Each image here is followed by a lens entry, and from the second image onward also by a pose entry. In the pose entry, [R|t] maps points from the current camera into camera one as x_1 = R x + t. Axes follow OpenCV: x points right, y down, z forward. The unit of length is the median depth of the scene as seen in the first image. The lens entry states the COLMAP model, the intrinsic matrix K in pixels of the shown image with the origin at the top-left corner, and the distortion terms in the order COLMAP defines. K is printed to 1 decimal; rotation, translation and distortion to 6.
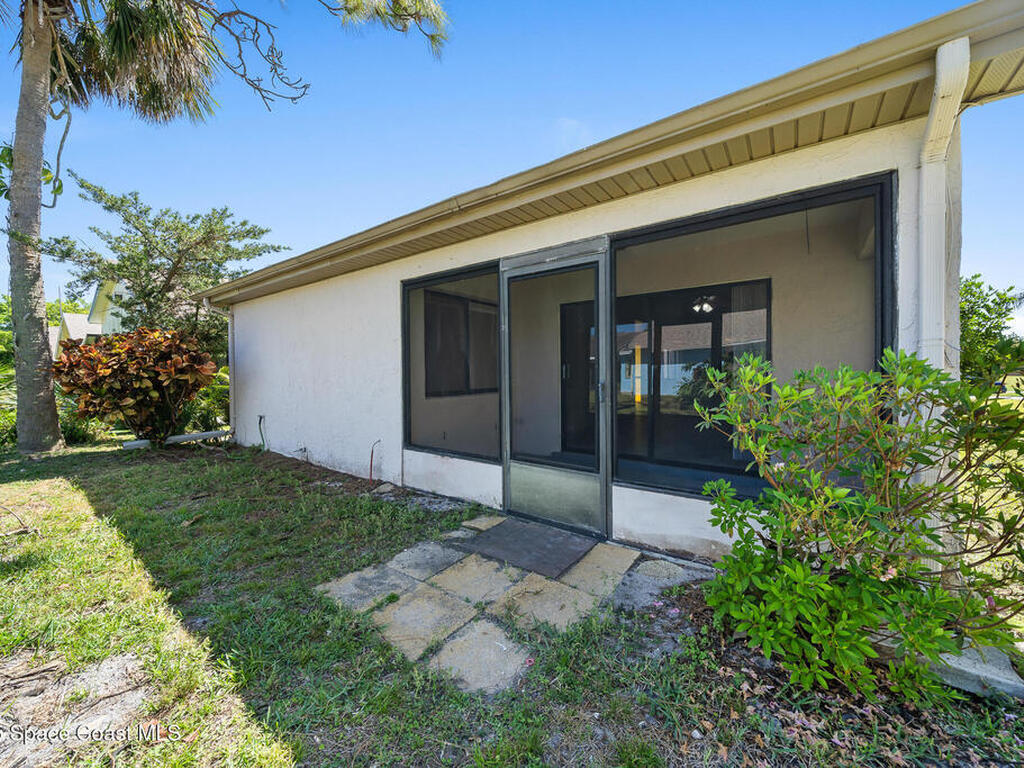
lens RADIAL K [[398.7, 0, 511.3], [0, 398.7, 376.9], [0, 0, 1]] dist [-0.005645, -0.000764]
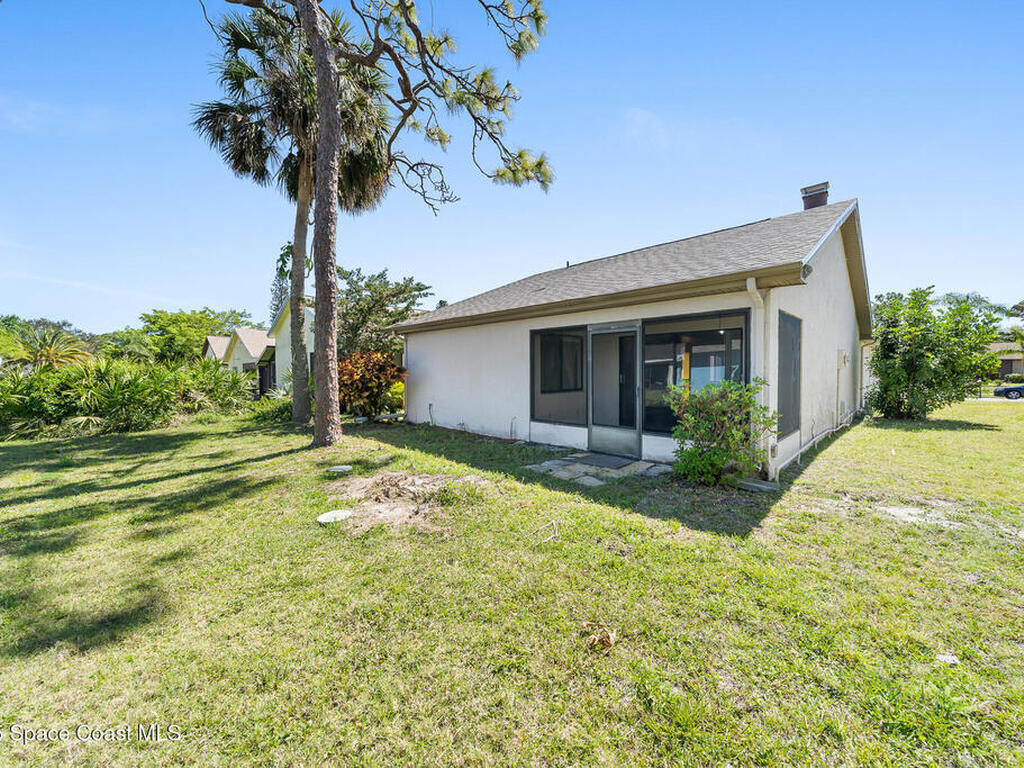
lens RADIAL K [[398.7, 0, 511.3], [0, 398.7, 376.9], [0, 0, 1]] dist [-0.005645, -0.000764]
pose [[0.988934, 0.005577, -0.148249, -0.106067], [-0.004817, 0.999973, 0.005485, -0.041465], [0.148276, -0.004710, 0.988935, -1.010858]]
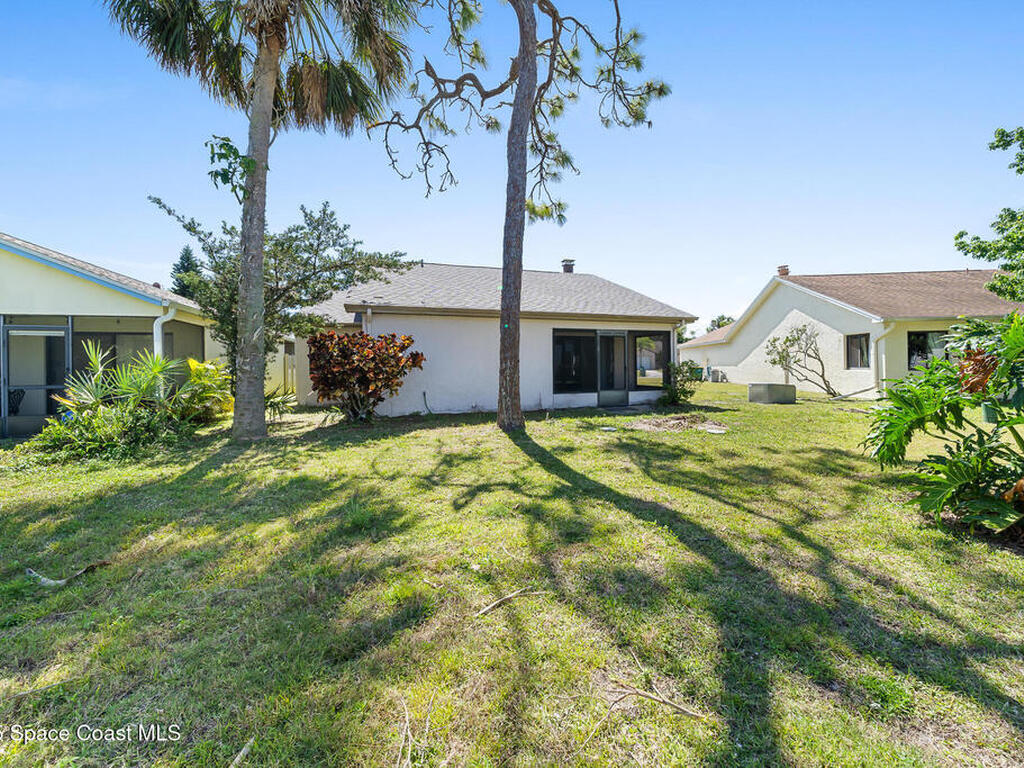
lens RADIAL K [[398.7, 0, 511.3], [0, 398.7, 376.9], [0, 0, 1]] dist [-0.005645, -0.000764]
pose [[0.570623, -0.021869, 0.820921, -3.040305], [0.016803, 0.999747, 0.014952, 0.034101], [-0.821040, 0.005262, 0.570846, -0.277789]]
